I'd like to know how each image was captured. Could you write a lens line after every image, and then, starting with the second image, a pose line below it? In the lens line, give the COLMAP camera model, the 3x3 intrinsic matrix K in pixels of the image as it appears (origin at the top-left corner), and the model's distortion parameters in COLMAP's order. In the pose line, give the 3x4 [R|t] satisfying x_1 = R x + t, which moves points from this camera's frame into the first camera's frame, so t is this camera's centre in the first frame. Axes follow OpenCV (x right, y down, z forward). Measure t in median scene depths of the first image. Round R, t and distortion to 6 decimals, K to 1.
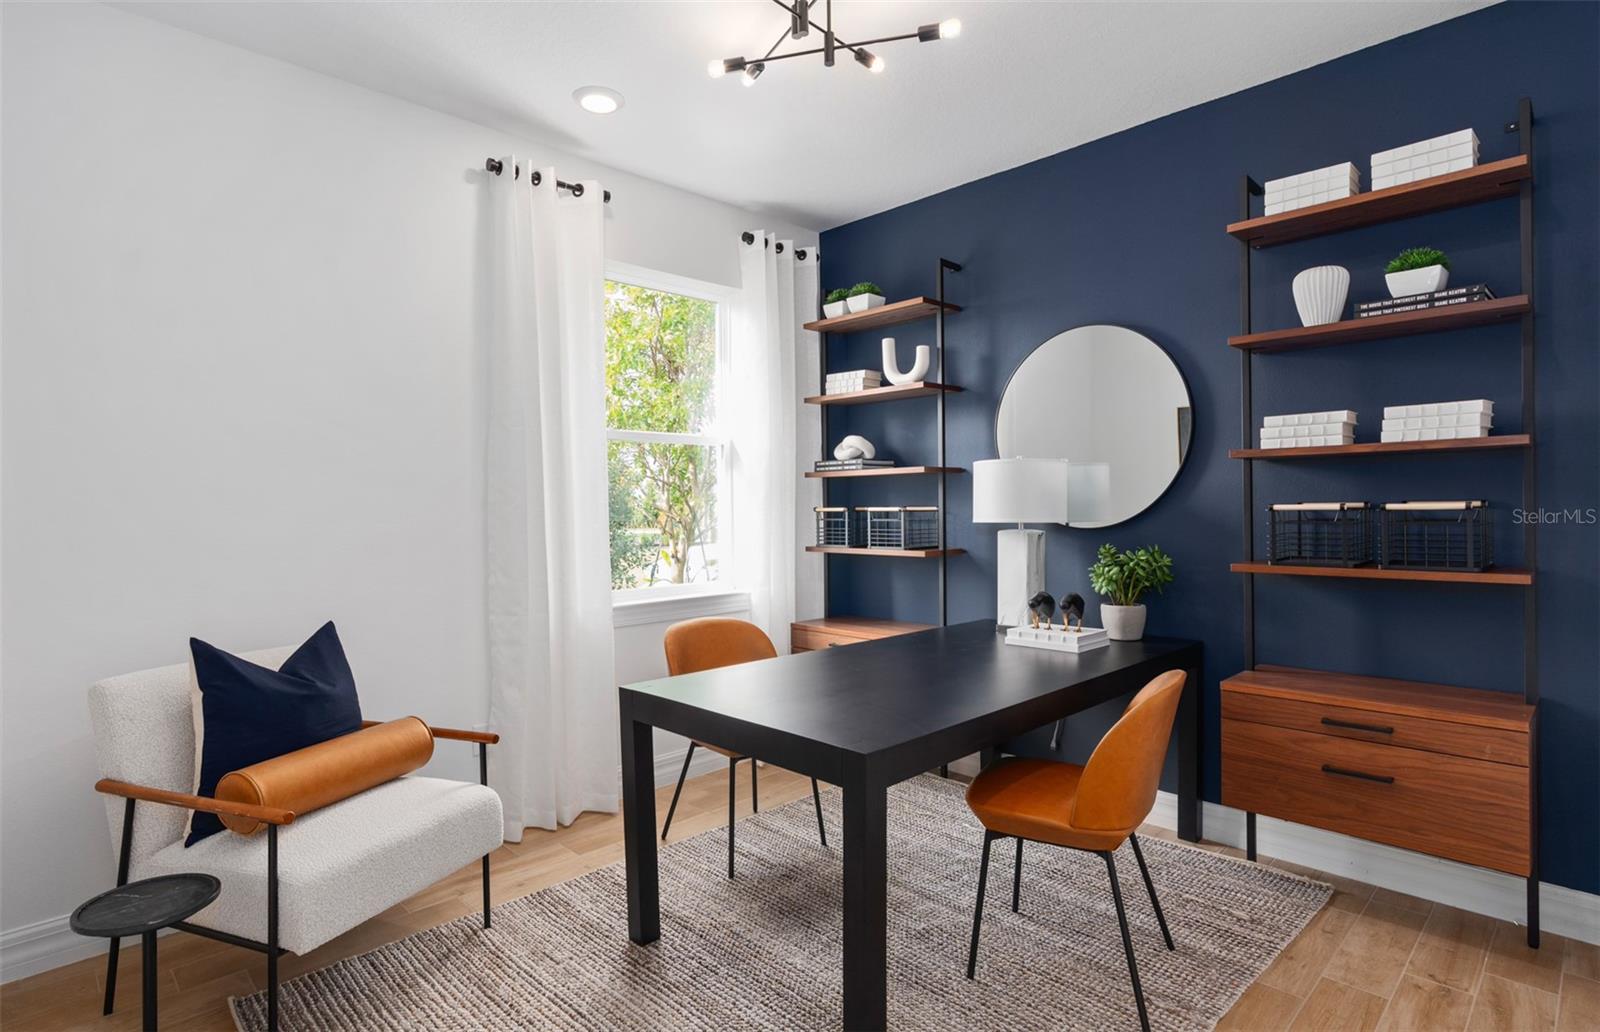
lens RADIAL K [[814.4, 0, 804.2], [0, 814.4, 512.7], [0, 0, 1]] dist [-0.010597, 0.001643]
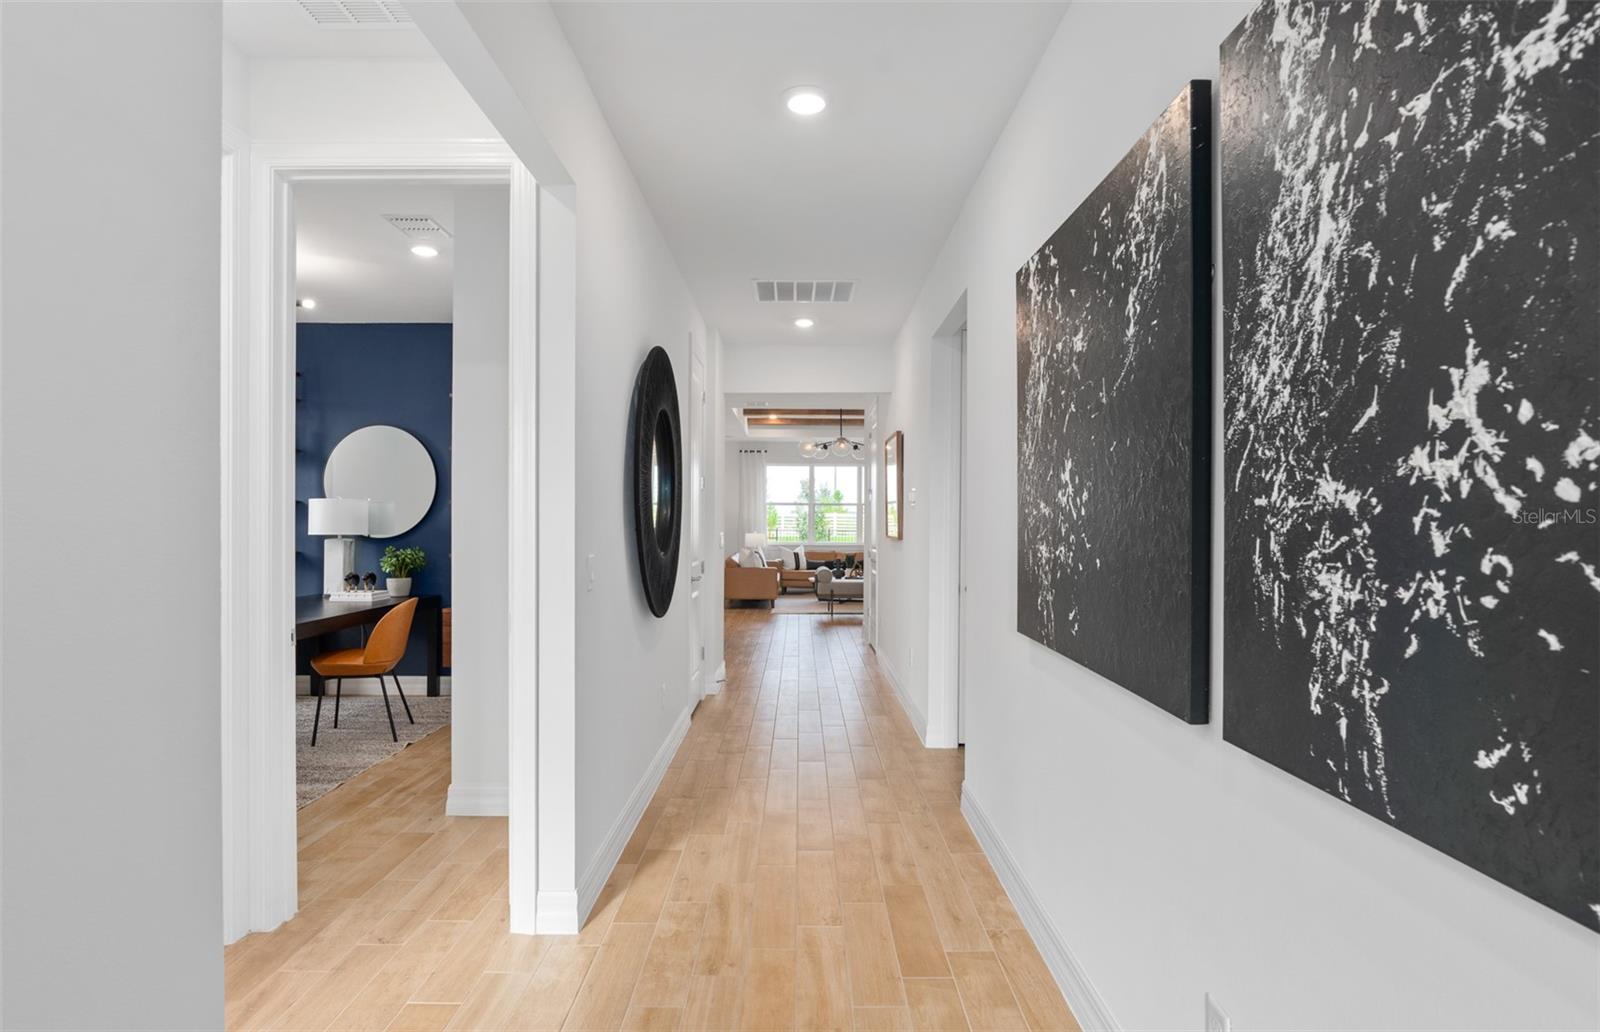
lens RADIAL K [[814.4, 0, 808.4], [0, 814.4, 517.1], [0, 0, 1]] dist [-0.010597, 0.001643]
pose [[0.700621, 0.015926, 0.713356, -0.295084], [-0.009947, 0.999872, -0.012553, -0.014928], [-0.713464, 0.001699, 0.700690, -1.018299]]
